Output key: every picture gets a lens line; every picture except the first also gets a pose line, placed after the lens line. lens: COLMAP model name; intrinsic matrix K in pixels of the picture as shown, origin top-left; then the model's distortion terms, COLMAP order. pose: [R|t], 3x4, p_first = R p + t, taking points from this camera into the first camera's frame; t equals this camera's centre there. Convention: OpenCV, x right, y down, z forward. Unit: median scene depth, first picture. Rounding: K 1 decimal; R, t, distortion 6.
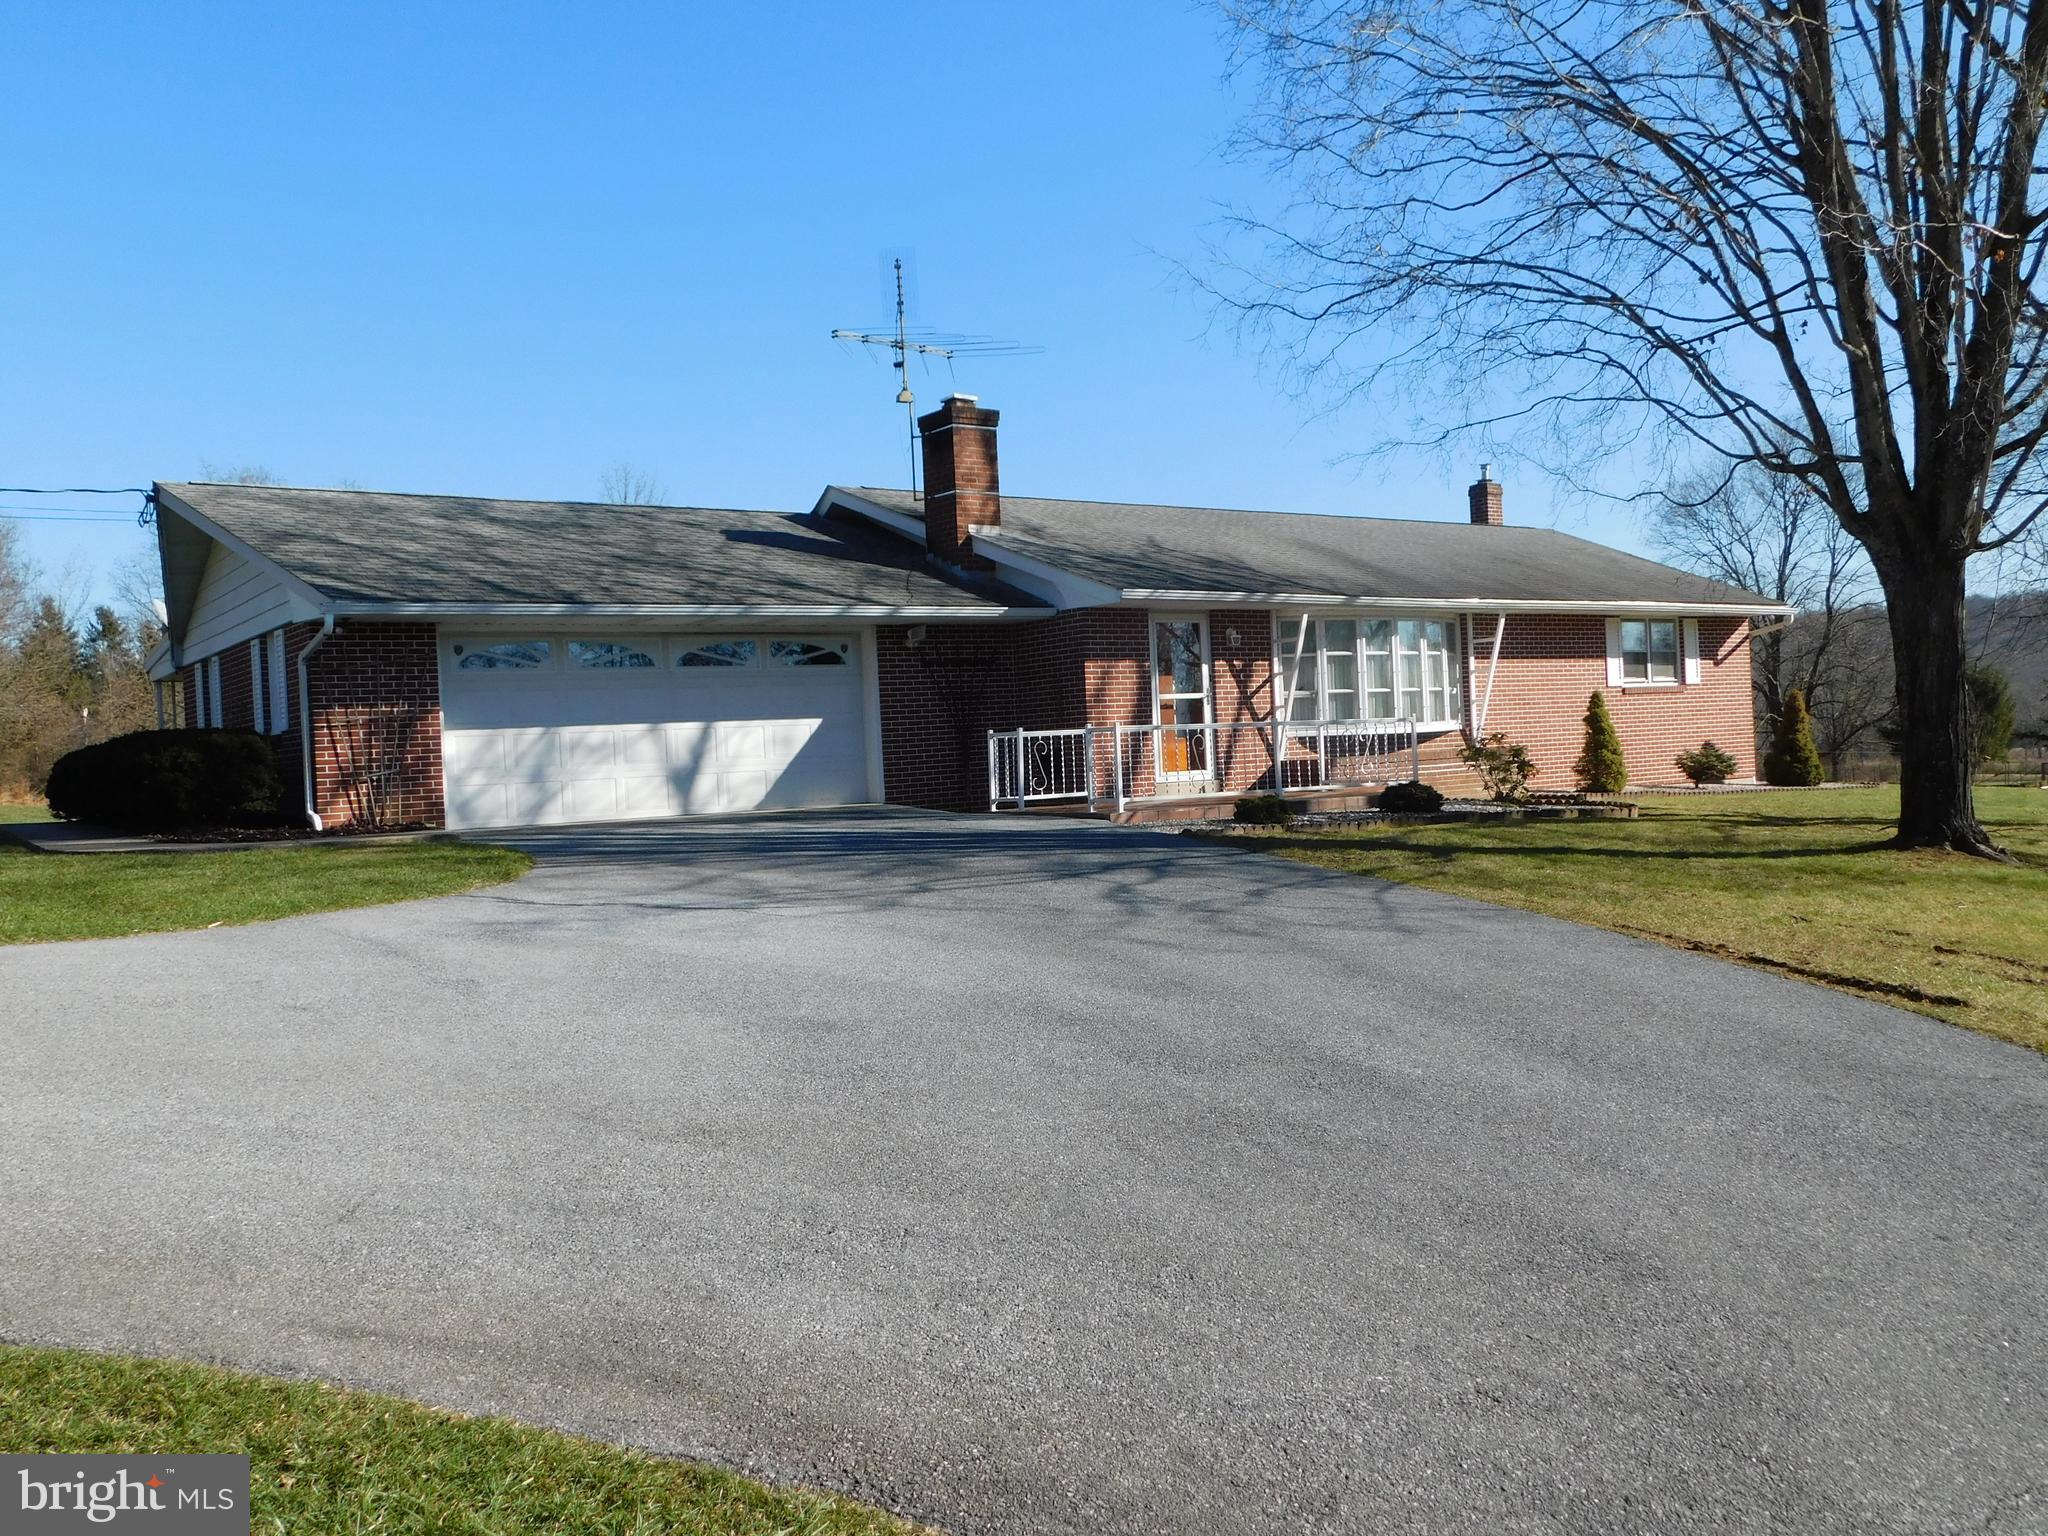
lens RADIAL K [[1649.7, 0, 1024.0], [0, 1649.7, 768.0], [0, 0, 1]] dist [-0.000881, -0.003771]
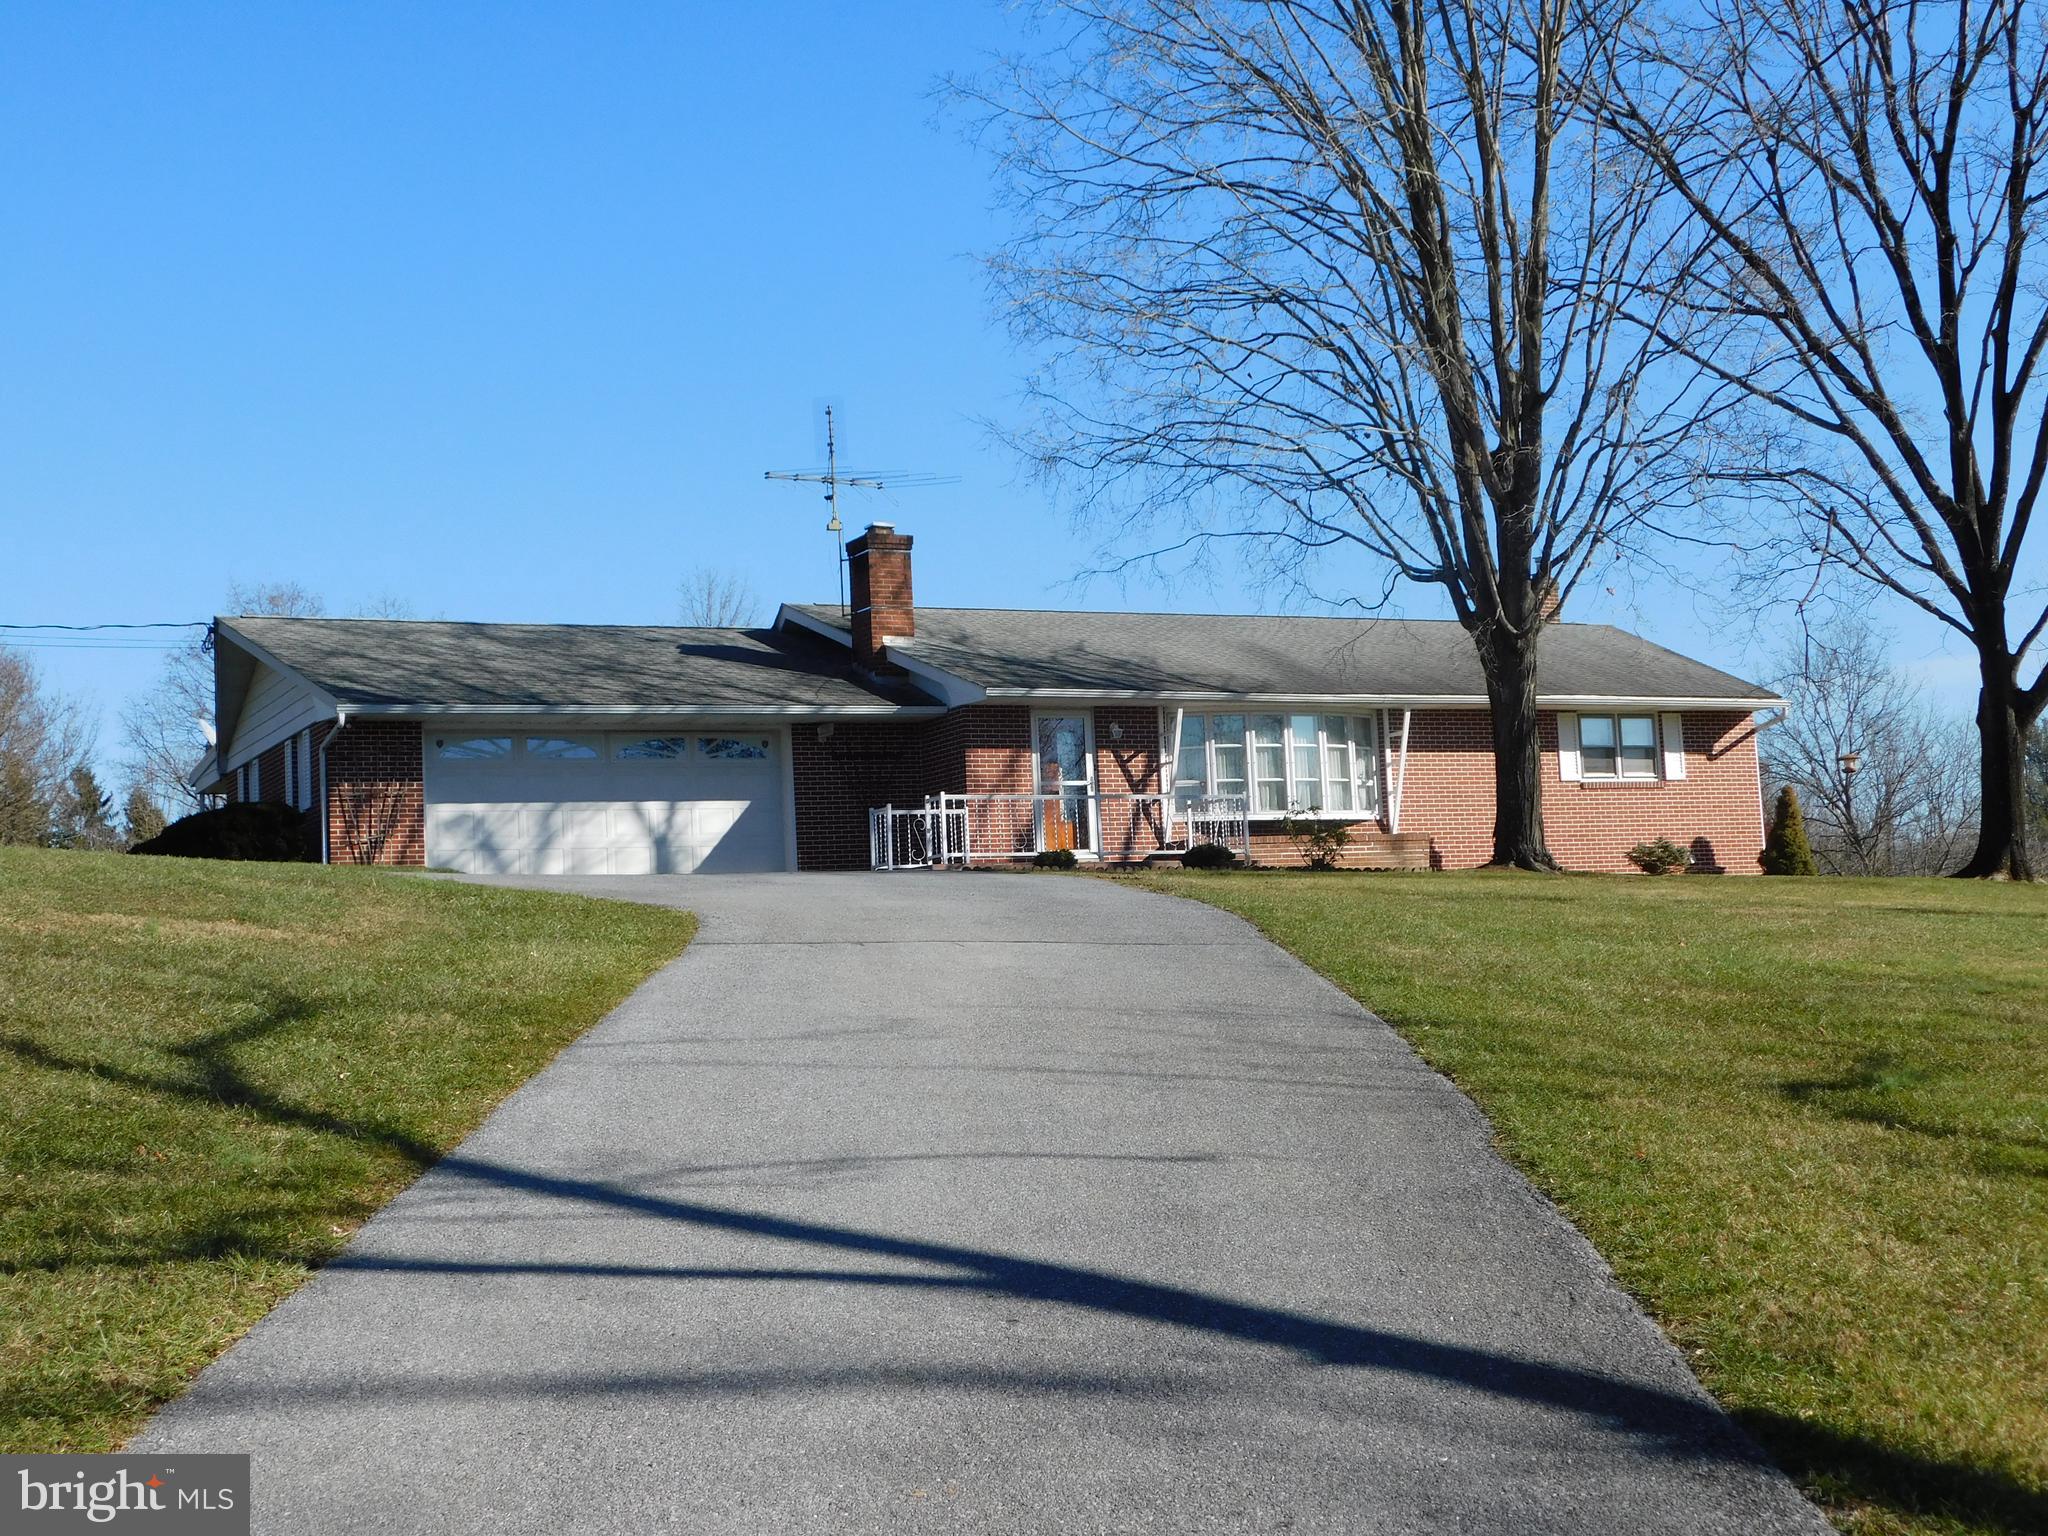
lens RADIAL K [[2691.6, 0, 1024.0], [0, 2691.6, 768.0], [0, 0, 1]] dist [0.014688, -0.013669]
pose [[0.986485, -0.014912, -0.163172, 0.354812], [-0.000807, 0.995396, -0.095844, 0.117770], [0.163850, 0.094680, 0.981931, -0.776385]]
